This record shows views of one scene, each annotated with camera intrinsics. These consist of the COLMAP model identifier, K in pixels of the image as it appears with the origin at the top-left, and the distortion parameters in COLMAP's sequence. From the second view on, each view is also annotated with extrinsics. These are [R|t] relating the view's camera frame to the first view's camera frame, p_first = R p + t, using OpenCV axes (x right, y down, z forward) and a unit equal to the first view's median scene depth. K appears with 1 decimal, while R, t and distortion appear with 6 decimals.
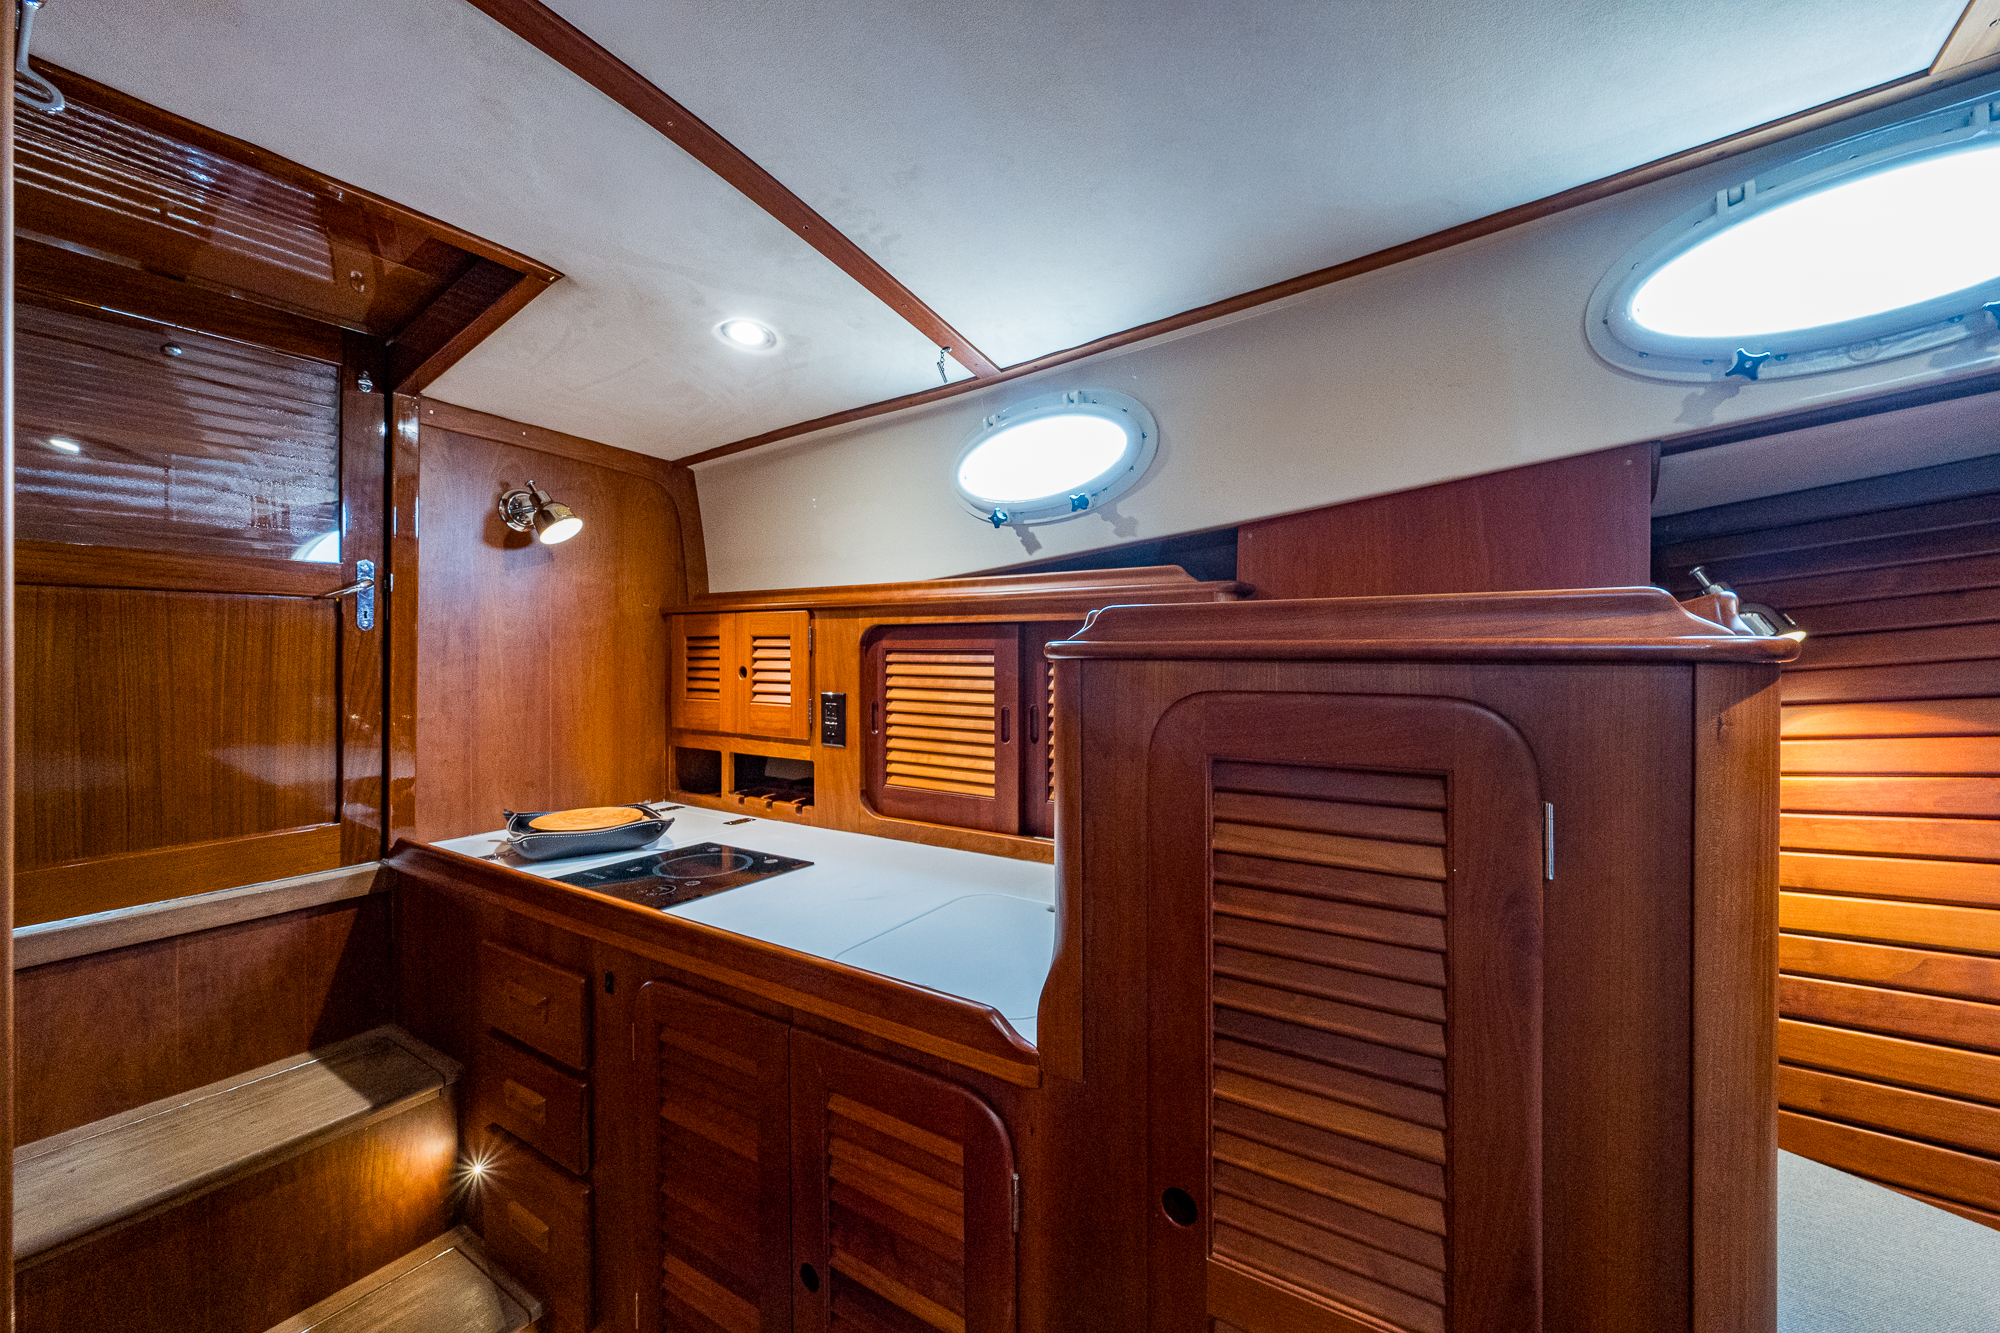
lens RADIAL K [[797.6, 0, 986.2], [0, 797.6, 644.3], [0, 0, 1]] dist [-0.002298, 0.000215]
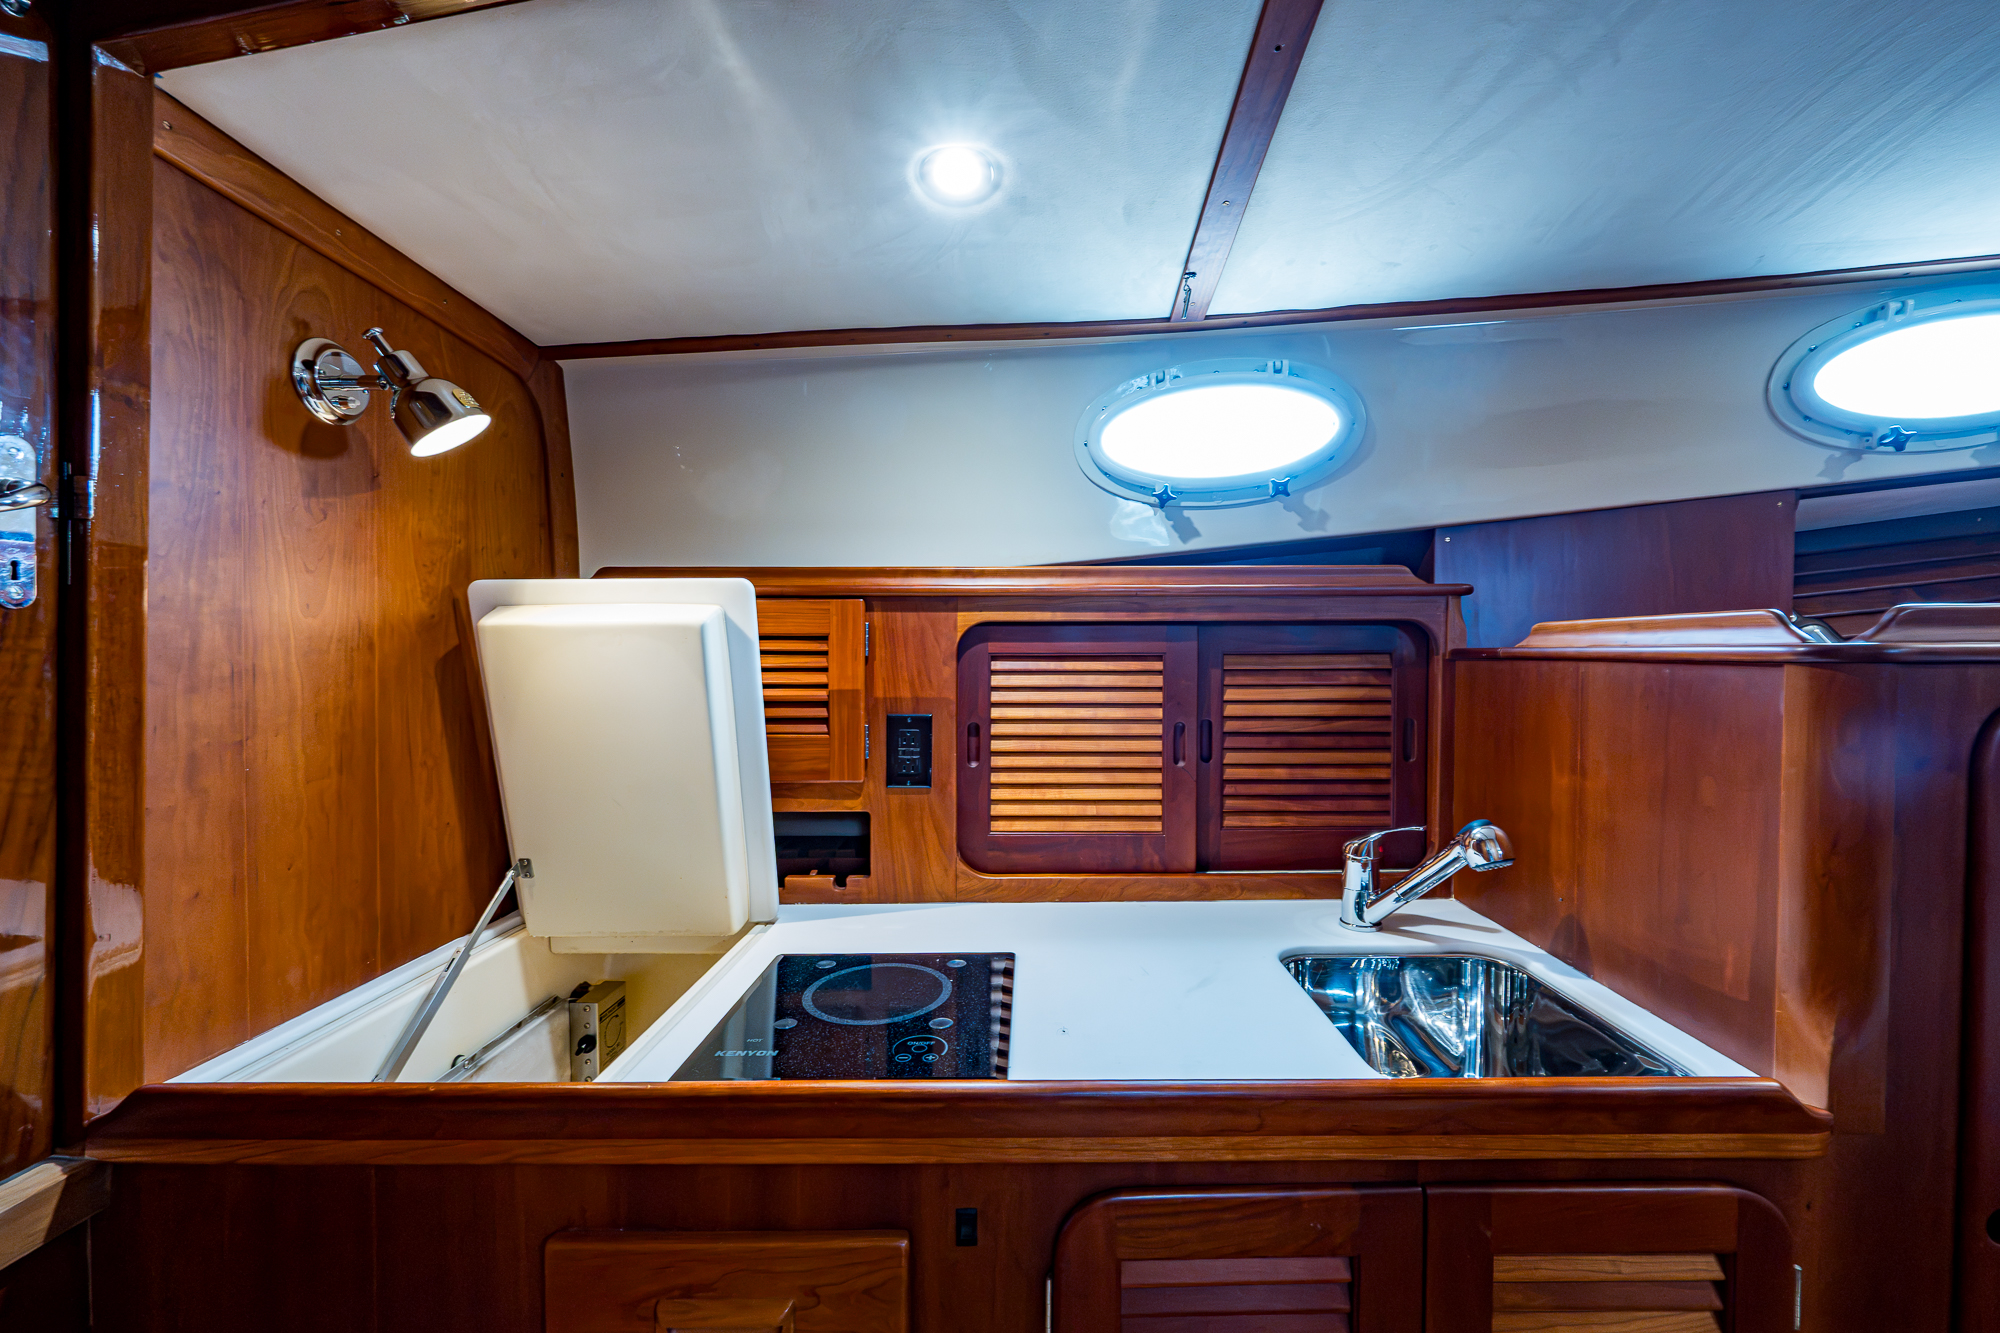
lens RADIAL K [[812.5, 0, 1051.6], [0, 812.5, 663.6], [0, 0, 1]] dist [-0.003839, 0.000405]
pose [[0.839245, -0.007239, 0.543706, -0.566013], [-0.001510, 0.999876, 0.015643, 0.003280], [-0.543752, -0.013950, 0.839130, 0.365441]]
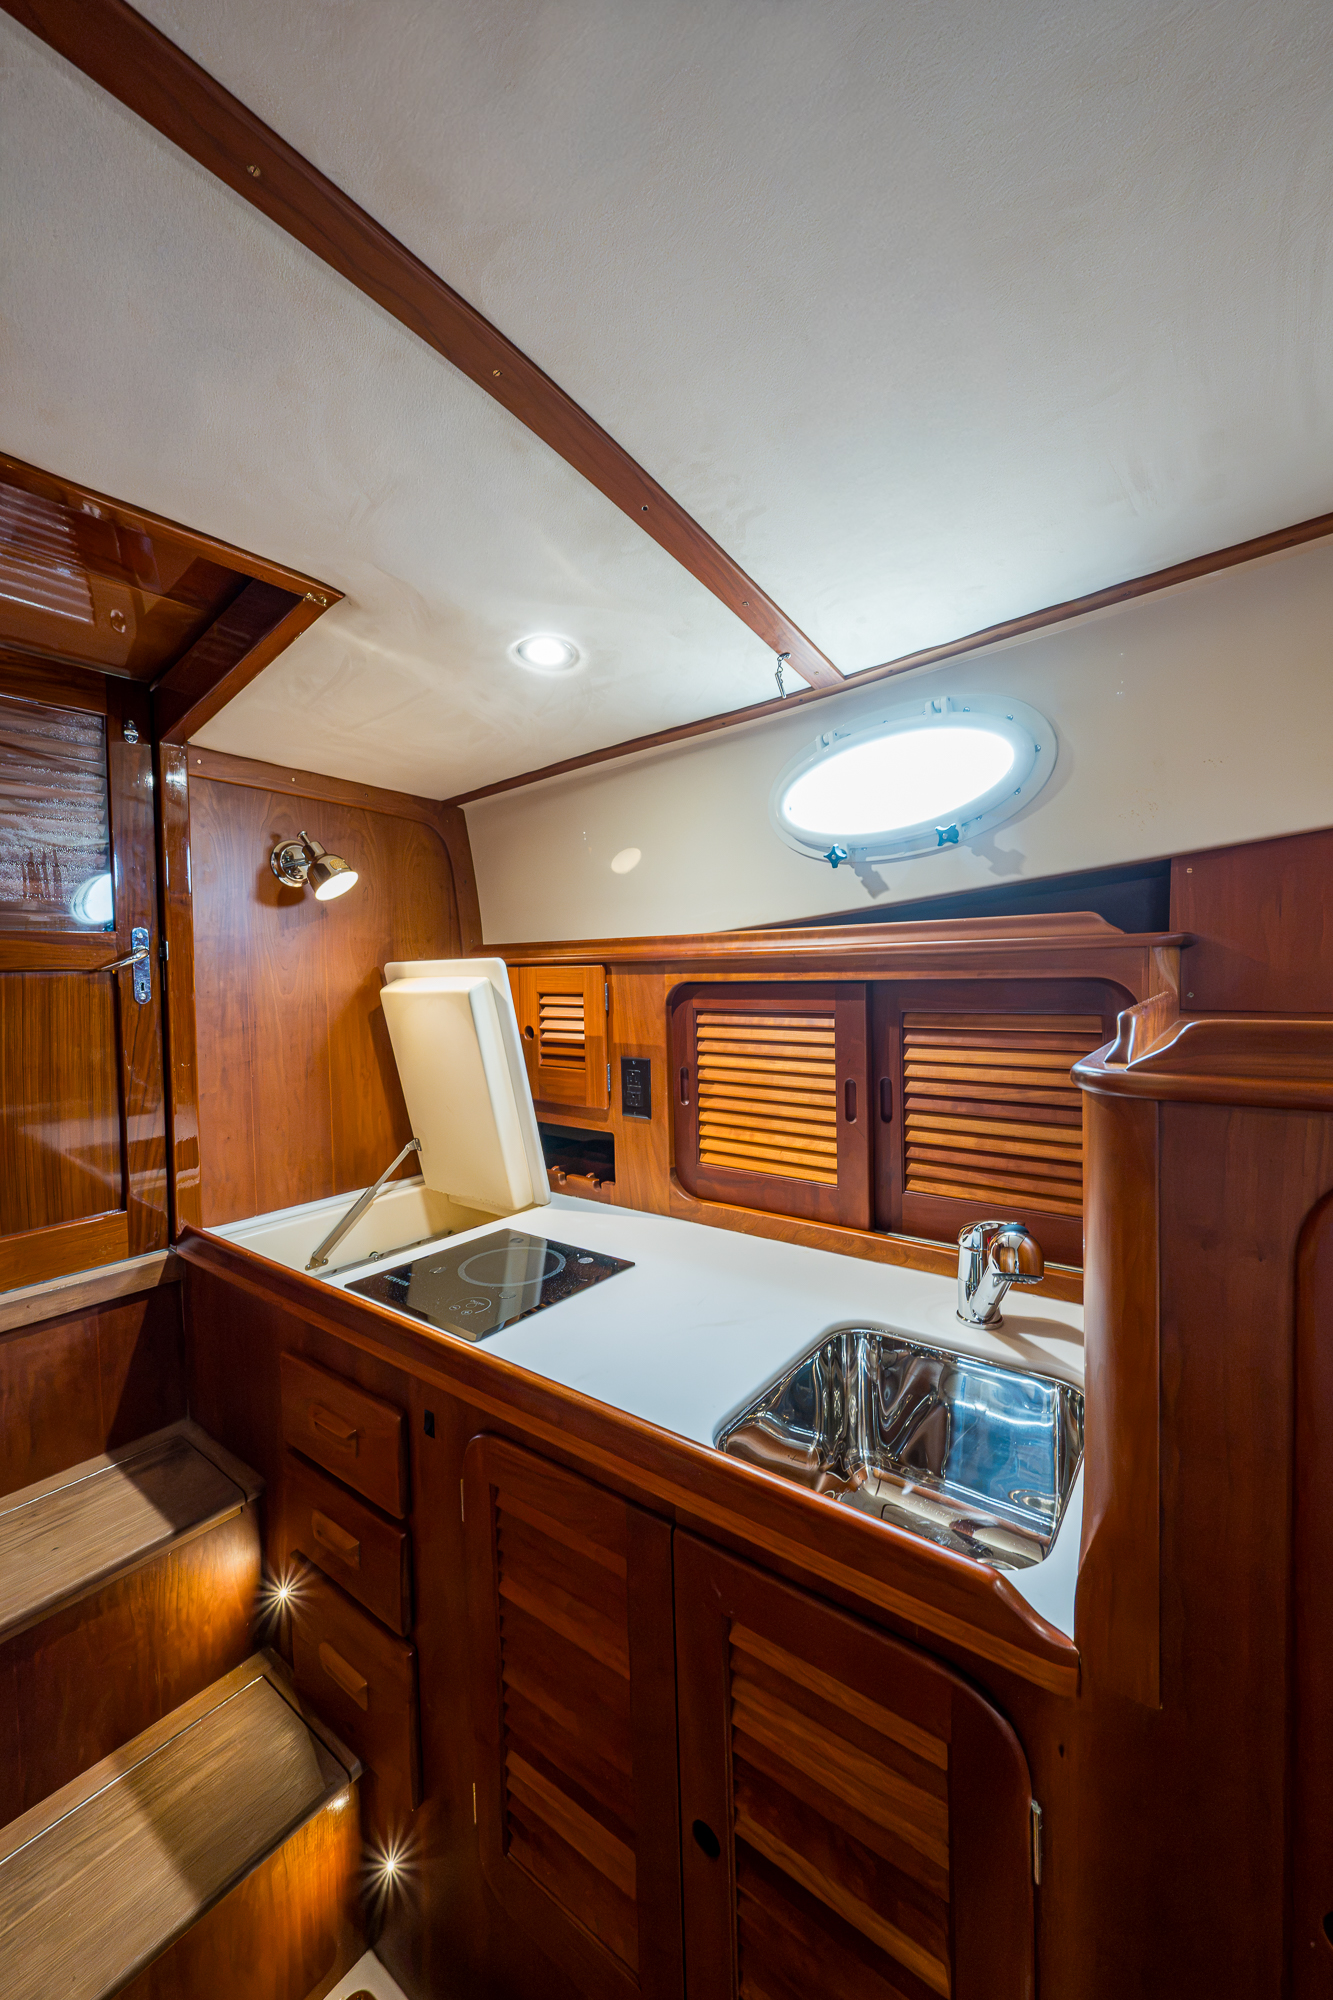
lens RADIAL K [[792.6, 0, 628.2], [0, 792.6, 991.7], [0, 0, 1]] dist [-0.000254, -0.000114]
pose [[0.994323, -0.018970, -0.104703, -0.123662], [0.022603, 0.999179, 0.033613, -0.050024], [0.103980, -0.035789, 0.993935, 0.145444]]
